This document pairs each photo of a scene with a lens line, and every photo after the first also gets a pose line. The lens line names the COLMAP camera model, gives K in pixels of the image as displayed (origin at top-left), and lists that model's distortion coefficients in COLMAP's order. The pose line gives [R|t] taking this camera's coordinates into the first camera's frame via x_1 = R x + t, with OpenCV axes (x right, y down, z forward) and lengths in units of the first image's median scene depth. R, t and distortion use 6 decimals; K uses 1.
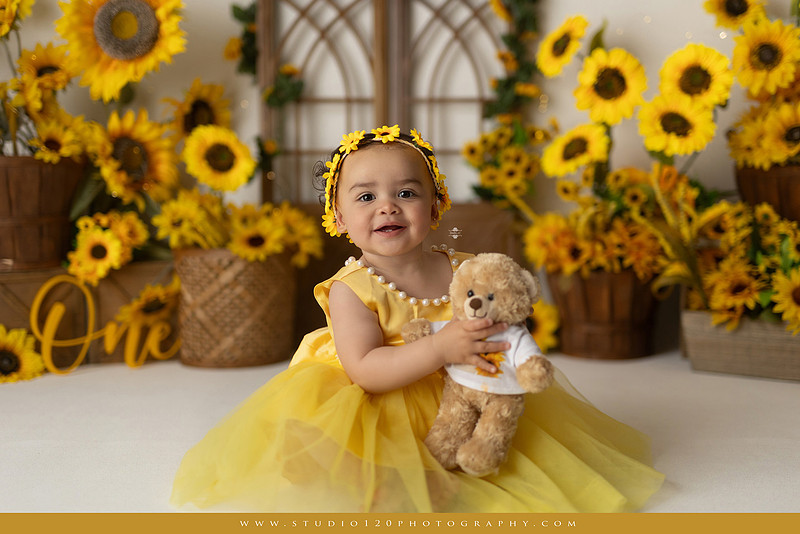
lens RADIAL K [[1080.2, 0, 401.9], [0, 1080.2, 267.8], [0, 0, 1]] dist [-0.004282, 0.014301]
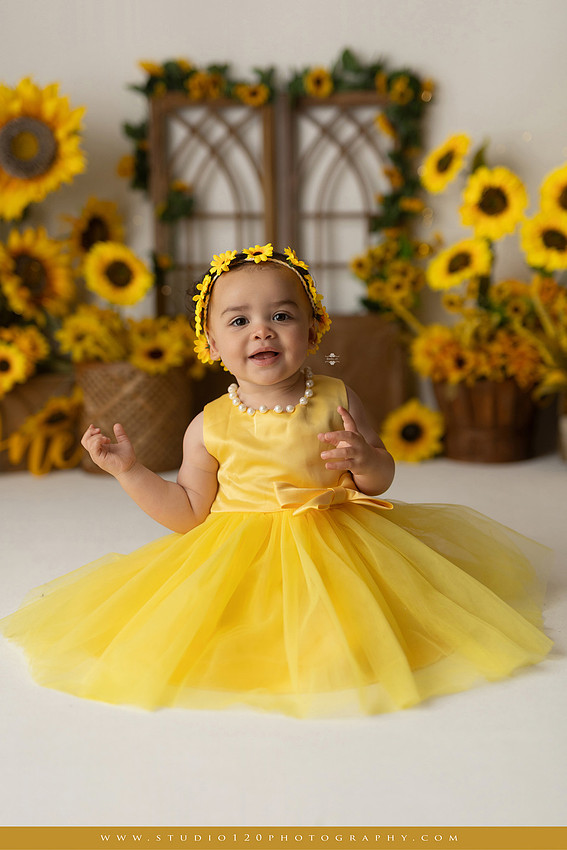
lens RADIAL K [[1131.1, 0, 288.7], [0, 1131.1, 419.7], [0, 0, 1]] dist [-0.007312, 0.005644]
pose [[0.999591, -0.010669, 0.026521, -0.035736], [0.009587, 0.999129, 0.040609, -0.004589], [-0.026931, -0.040338, 0.998823, -0.095110]]
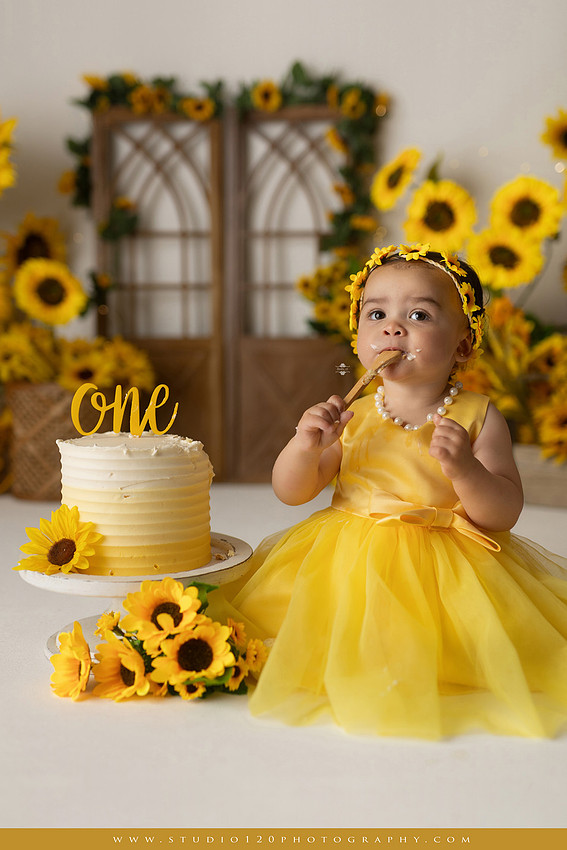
lens RADIAL K [[1147.8, 0, 273.8], [0, 1147.8, 422.2], [0, 0, 1]] dist [-0.004282, 0.014301]
pose [[0.999888, 0.000605, -0.014922, 0.053620], [-0.000497, 0.999974, 0.007192, 0.010932], [0.014926, -0.007184, 0.999863, -0.058184]]
